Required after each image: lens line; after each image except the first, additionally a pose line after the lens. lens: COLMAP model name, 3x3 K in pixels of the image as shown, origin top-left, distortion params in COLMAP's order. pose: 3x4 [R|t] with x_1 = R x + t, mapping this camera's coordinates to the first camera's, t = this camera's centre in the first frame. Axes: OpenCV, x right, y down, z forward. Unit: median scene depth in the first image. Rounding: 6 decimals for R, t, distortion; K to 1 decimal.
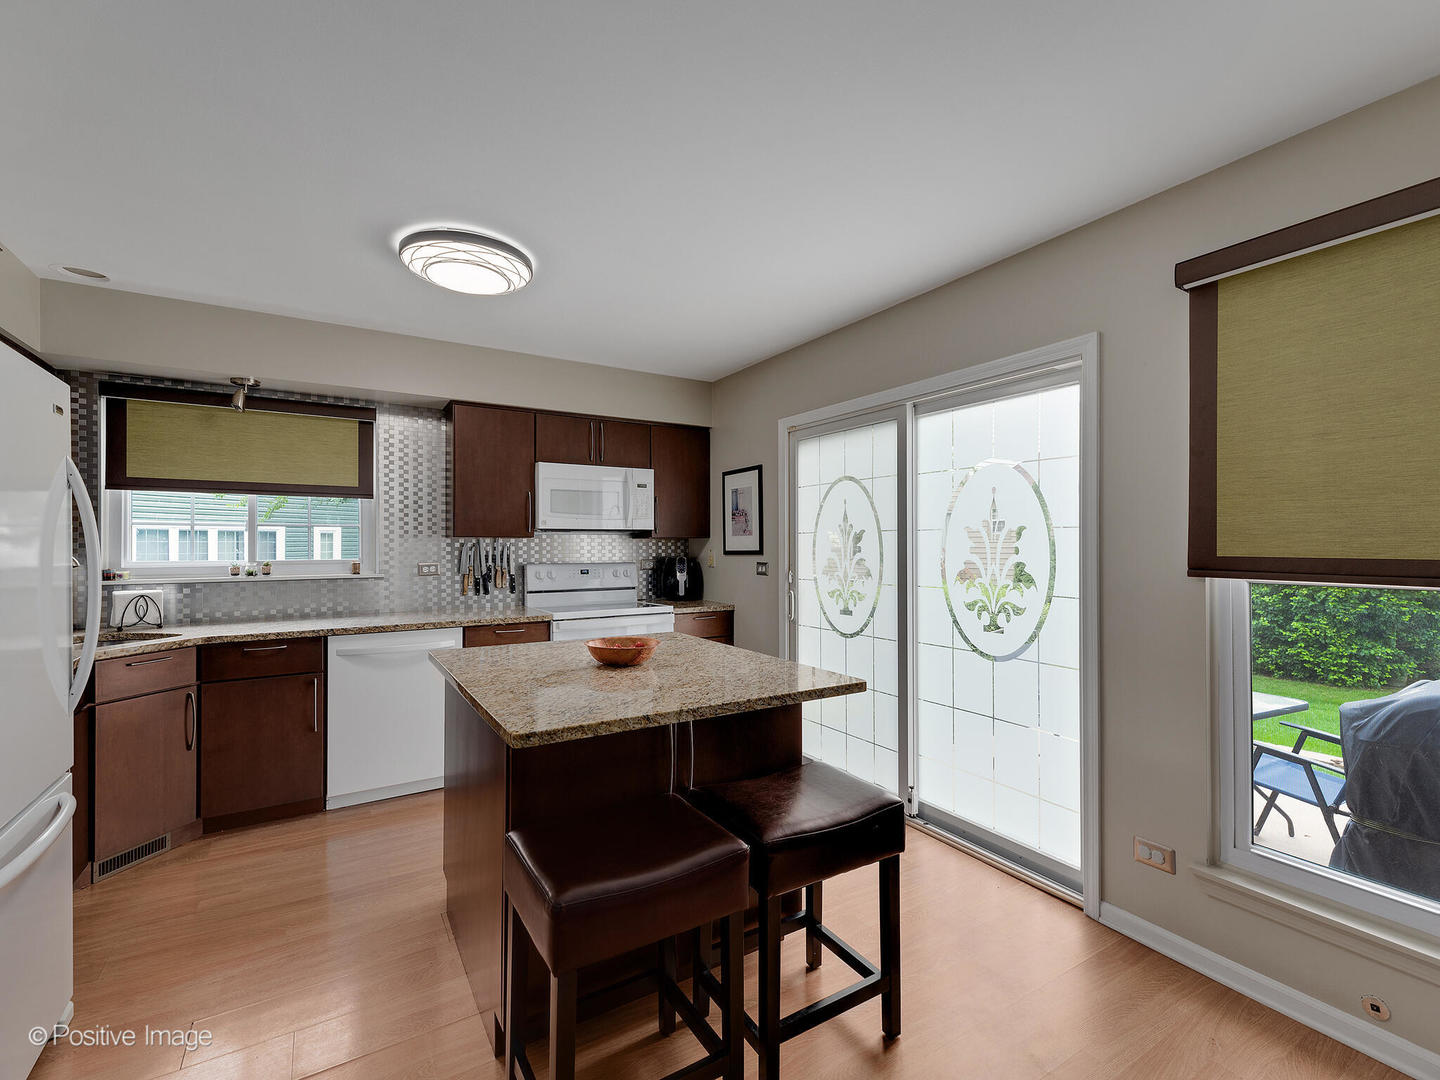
lens RADIAL K [[647.5, 0, 739.8], [0, 647.5, 544.1], [0, 0, 1]] dist [0.012500, -0.003086]
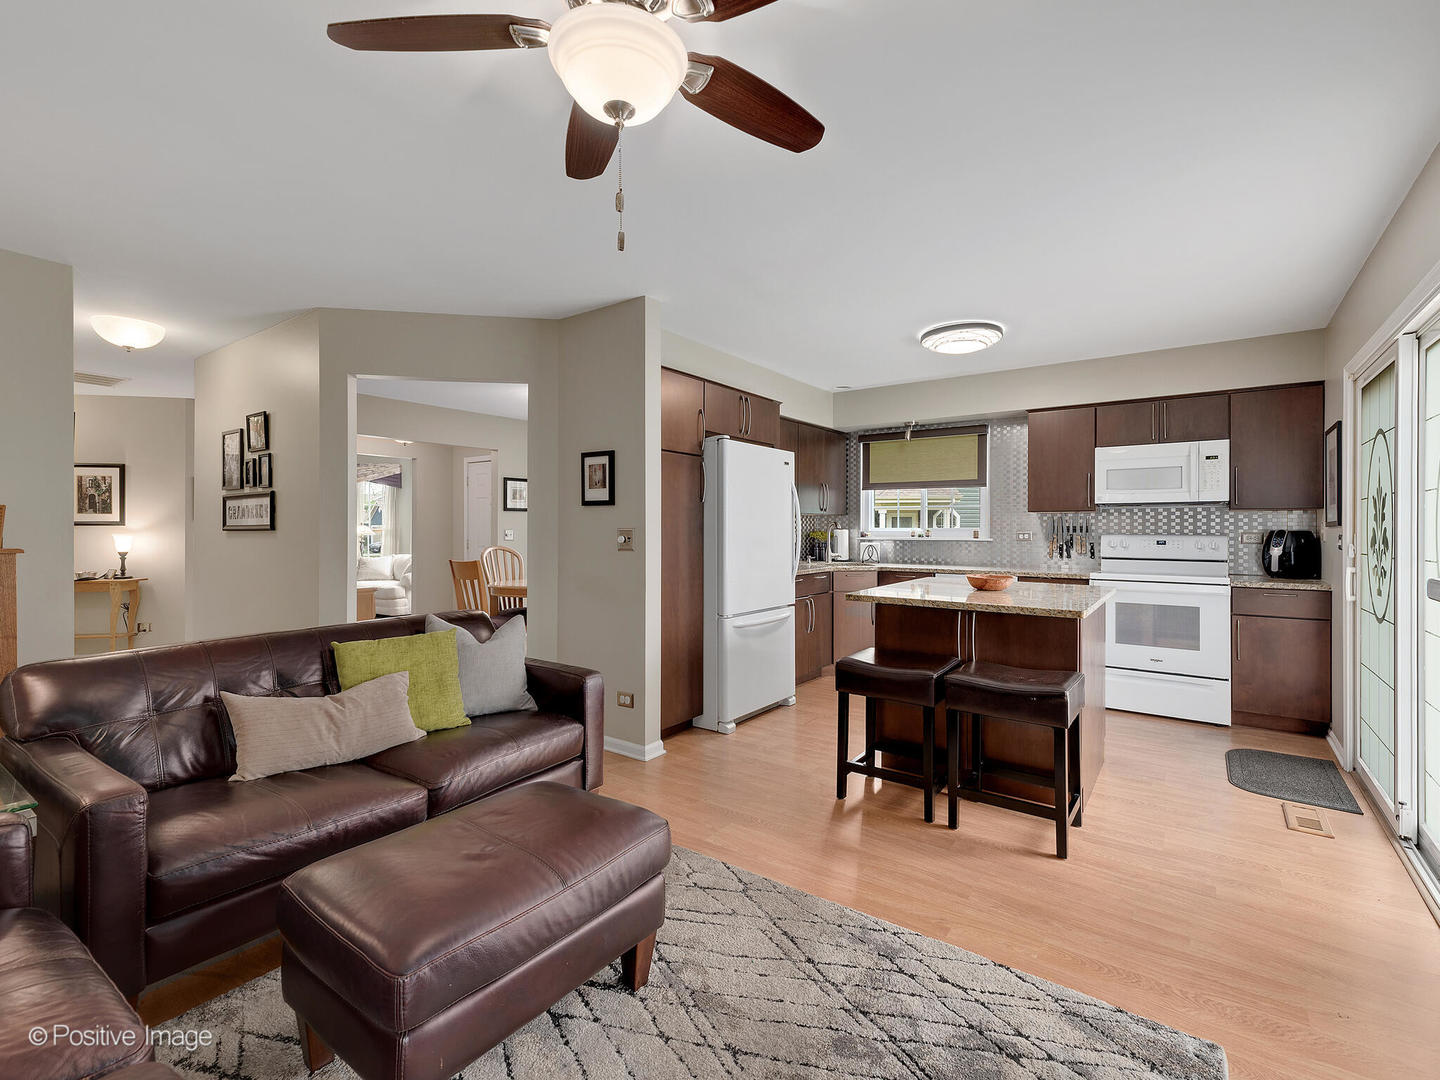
lens RADIAL K [[647.5, 0, 732.7], [0, 647.5, 527.5], [0, 0, 1]] dist [0.012500, -0.003086]
pose [[0.375795, 0.003954, -0.926694, 0.609501], [-0.001428, 0.999992, 0.003688, 0.018532], [0.926702, -0.000063, 0.375798, -0.072743]]
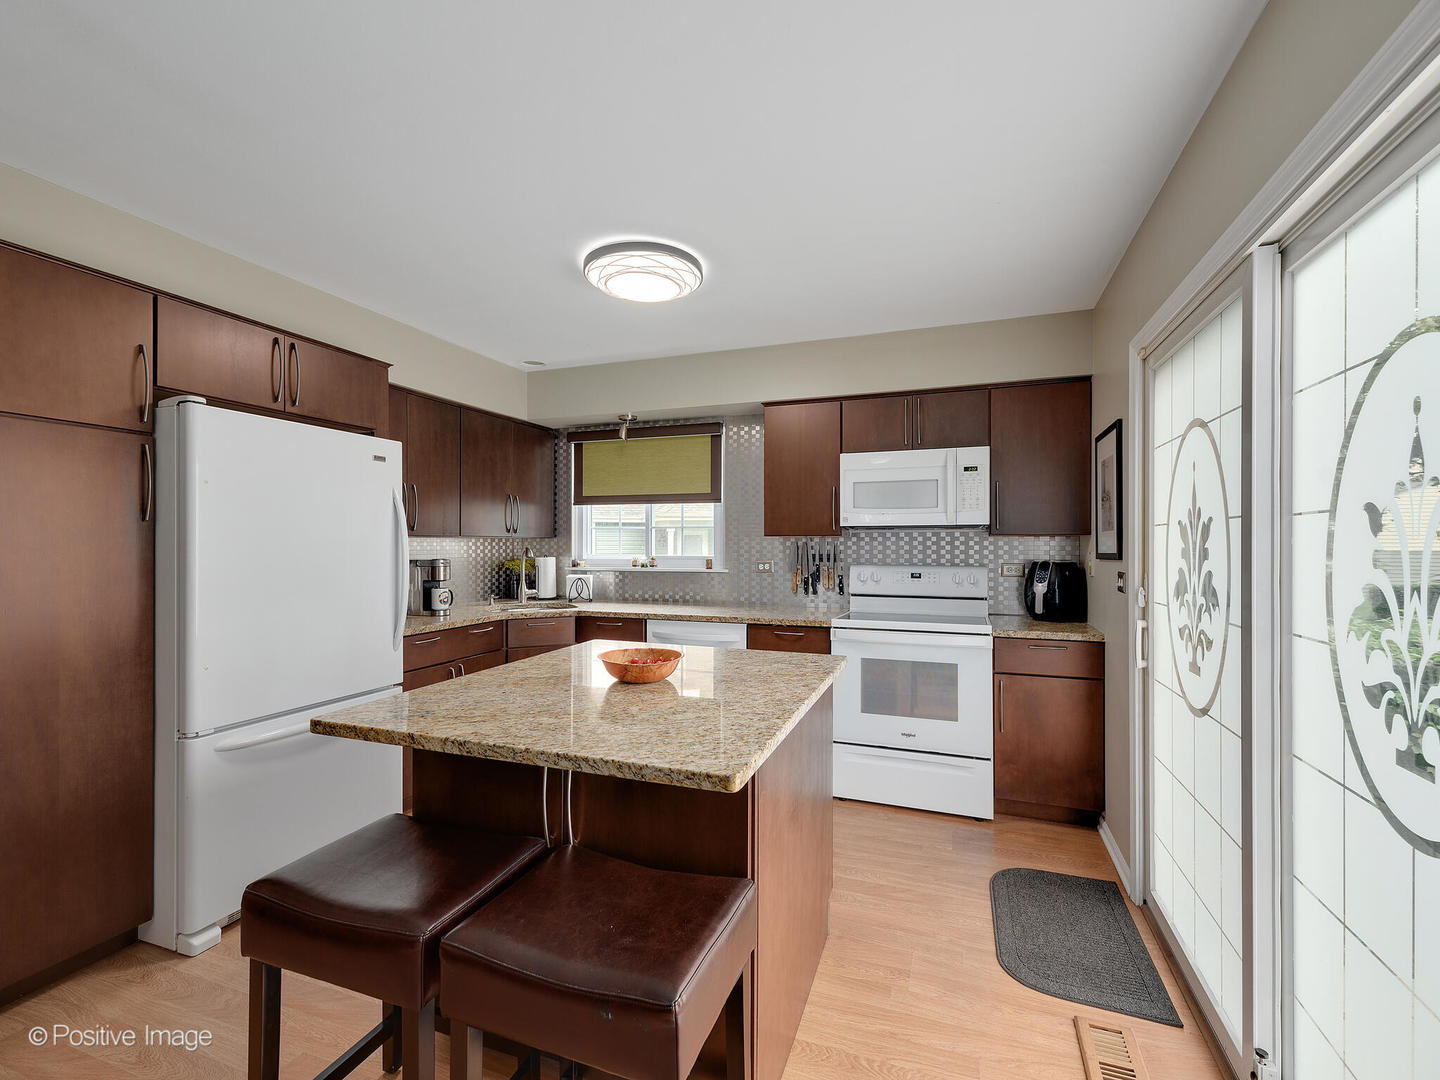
lens RADIAL K [[647.5, 0, 711.0], [0, 647.5, 545.7], [0, 0, 1]] dist [0.012500, -0.003086]
pose [[0.601447, 0.004909, -0.798897, 0.350434], [-0.001294, 0.999986, 0.005171, -0.000767], [0.798911, -0.002077, 0.601445, 0.335203]]
